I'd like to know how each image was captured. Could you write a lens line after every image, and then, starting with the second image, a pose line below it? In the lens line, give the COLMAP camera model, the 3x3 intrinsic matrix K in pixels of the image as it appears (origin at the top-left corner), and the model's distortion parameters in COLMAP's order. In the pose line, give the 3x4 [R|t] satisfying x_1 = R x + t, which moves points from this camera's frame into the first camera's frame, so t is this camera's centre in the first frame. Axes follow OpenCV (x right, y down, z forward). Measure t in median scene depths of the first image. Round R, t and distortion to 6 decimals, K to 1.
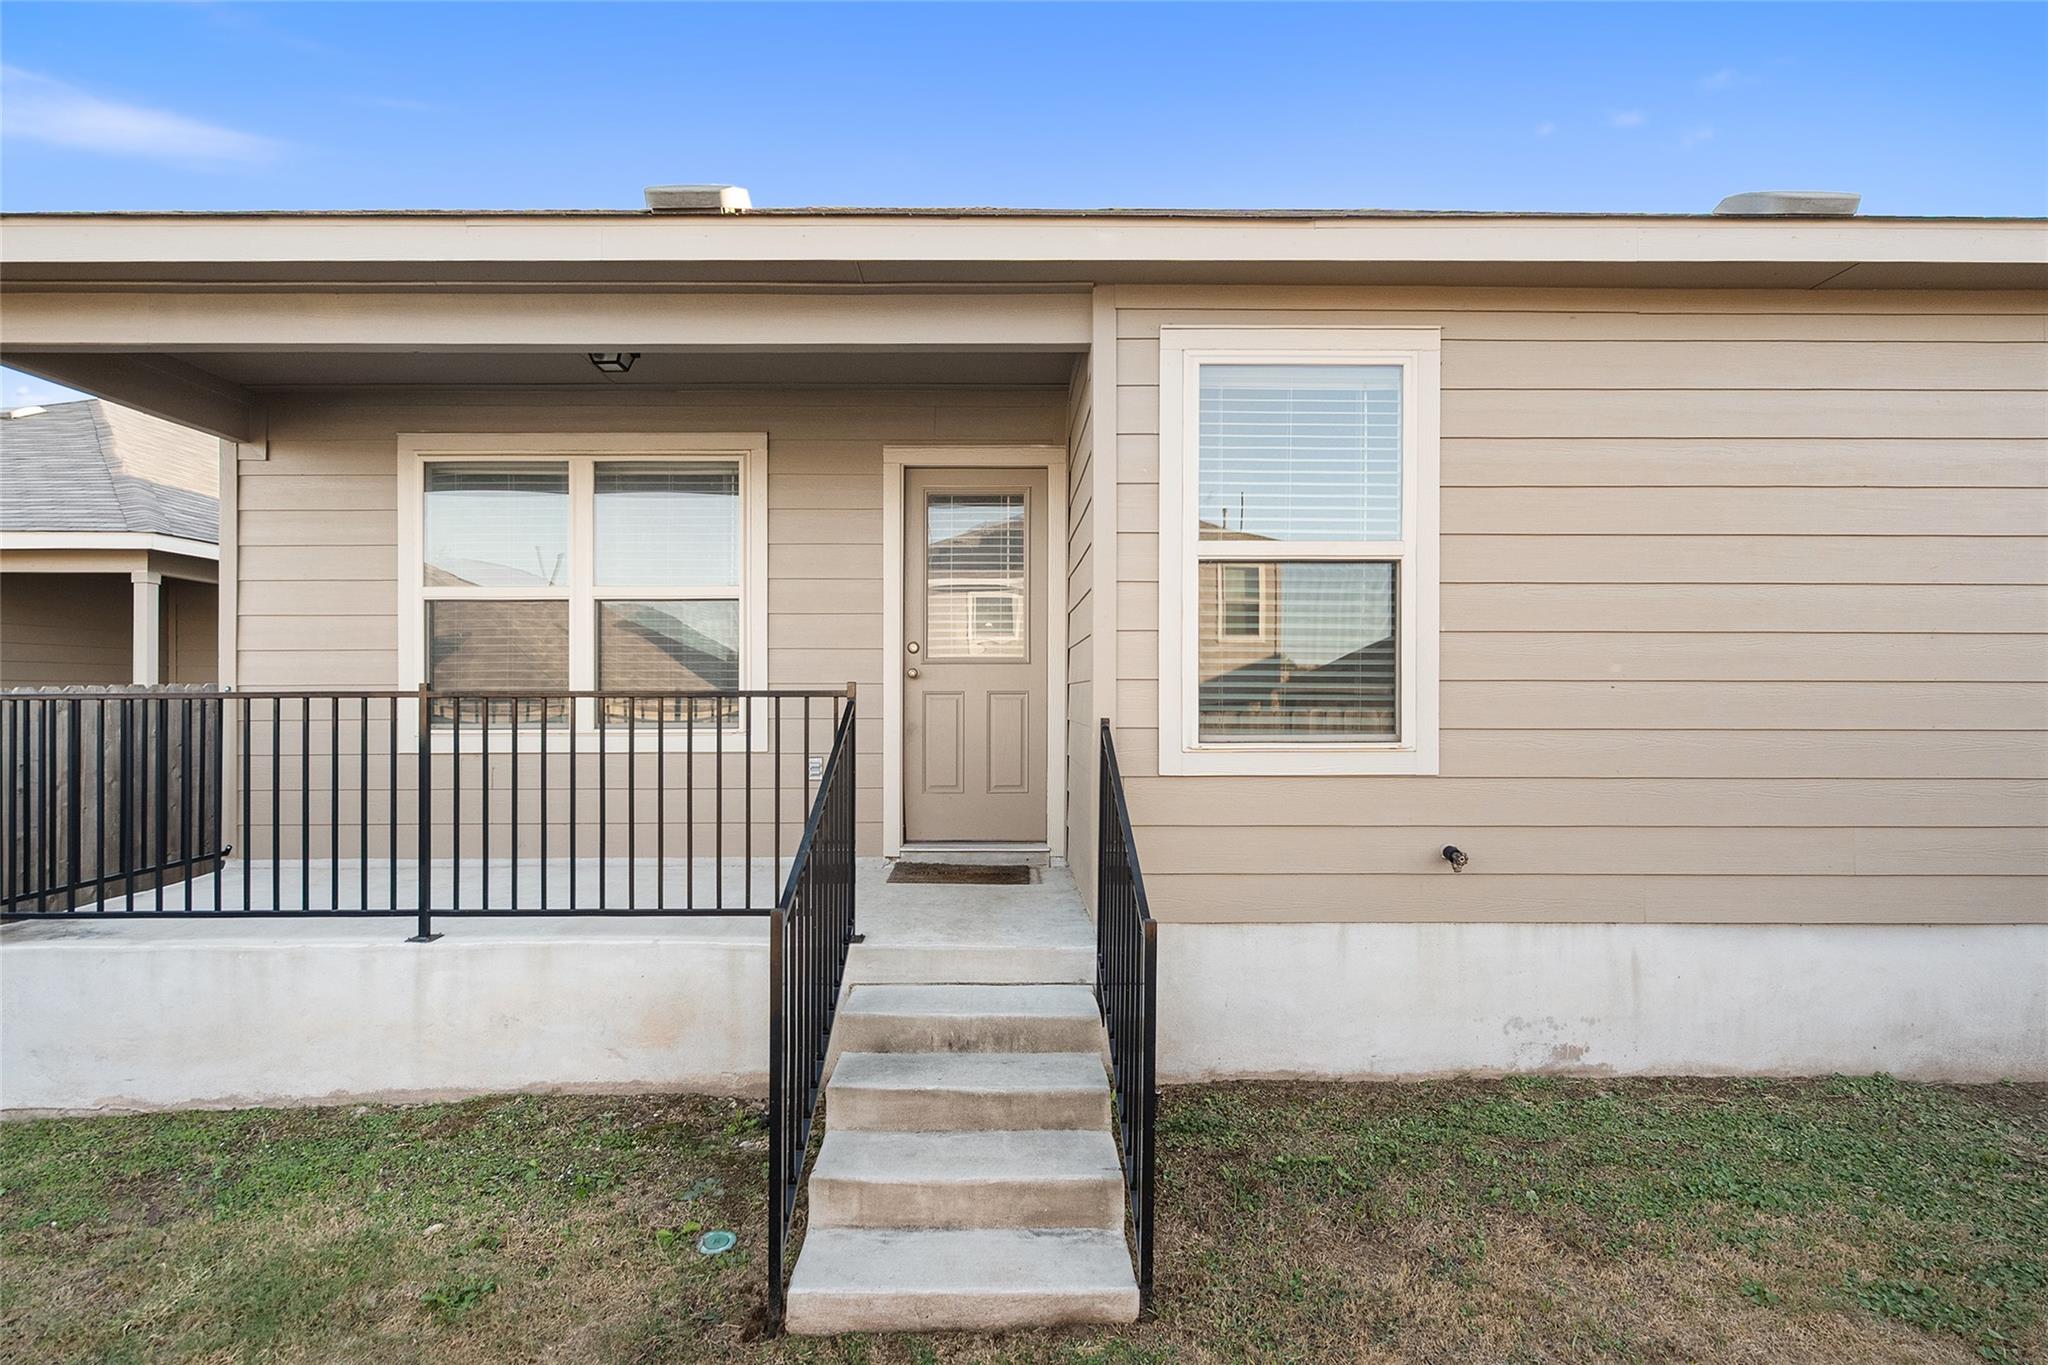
lens RADIAL K [[952.2, 0, 1017.7], [0, 952.2, 688.2], [0, 0, 1]] dist [-0.003608, -0.000215]
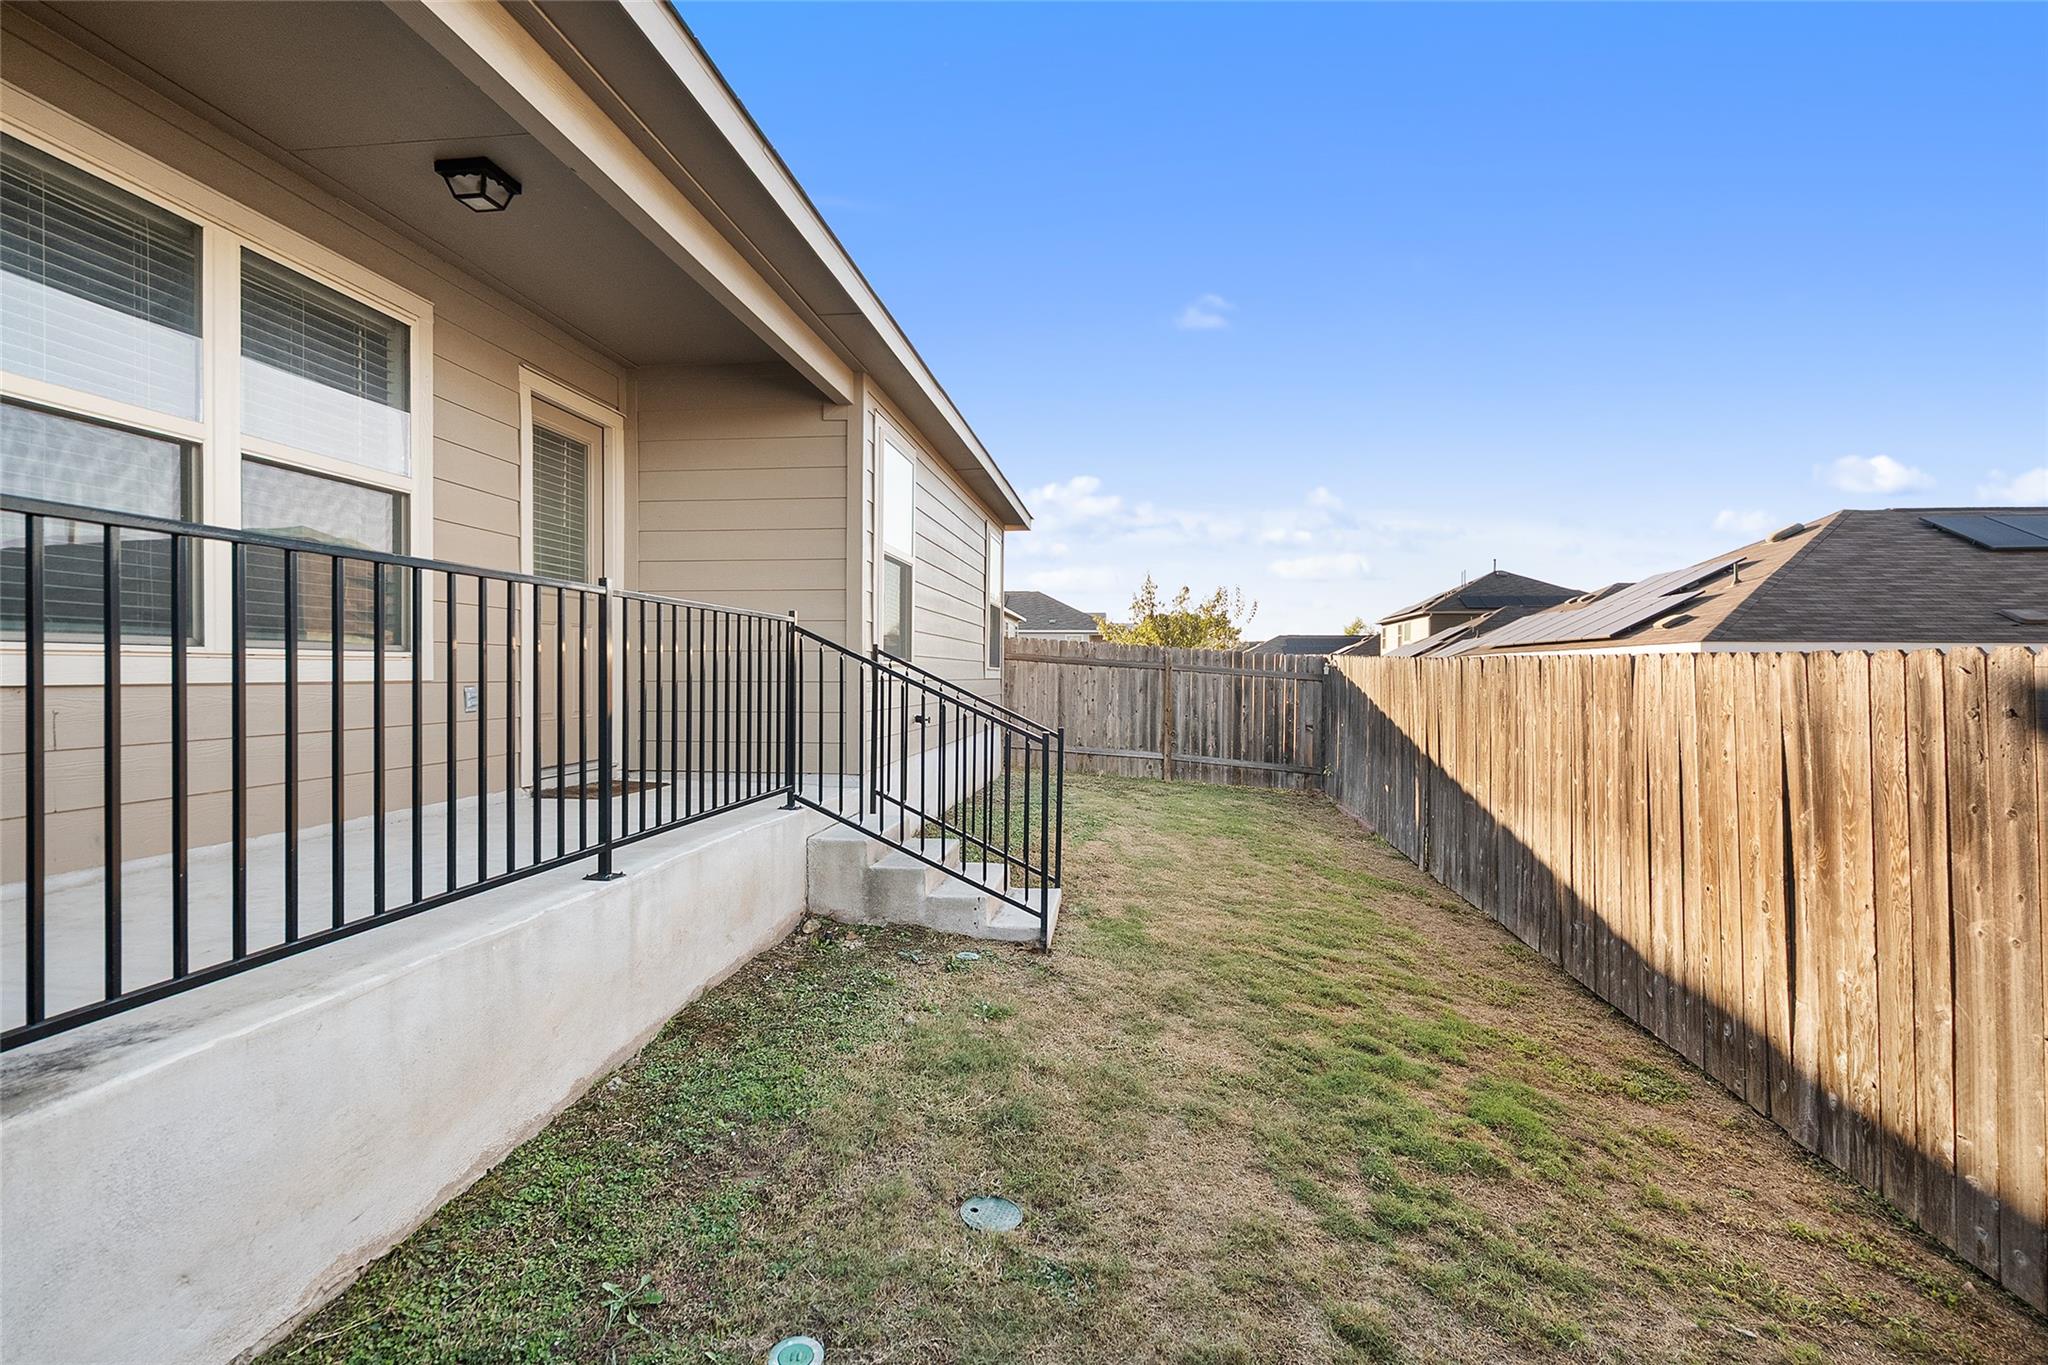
lens RADIAL K [[952.2, 0, 1017.7], [0, 952.2, 688.2], [0, 0, 1]] dist [-0.003608, -0.000215]
pose [[0.116703, -0.003711, 0.993160, -1.424755], [-0.014299, 0.999883, 0.005416, 0.081982], [-0.993064, -0.014833, 0.116636, 0.528377]]
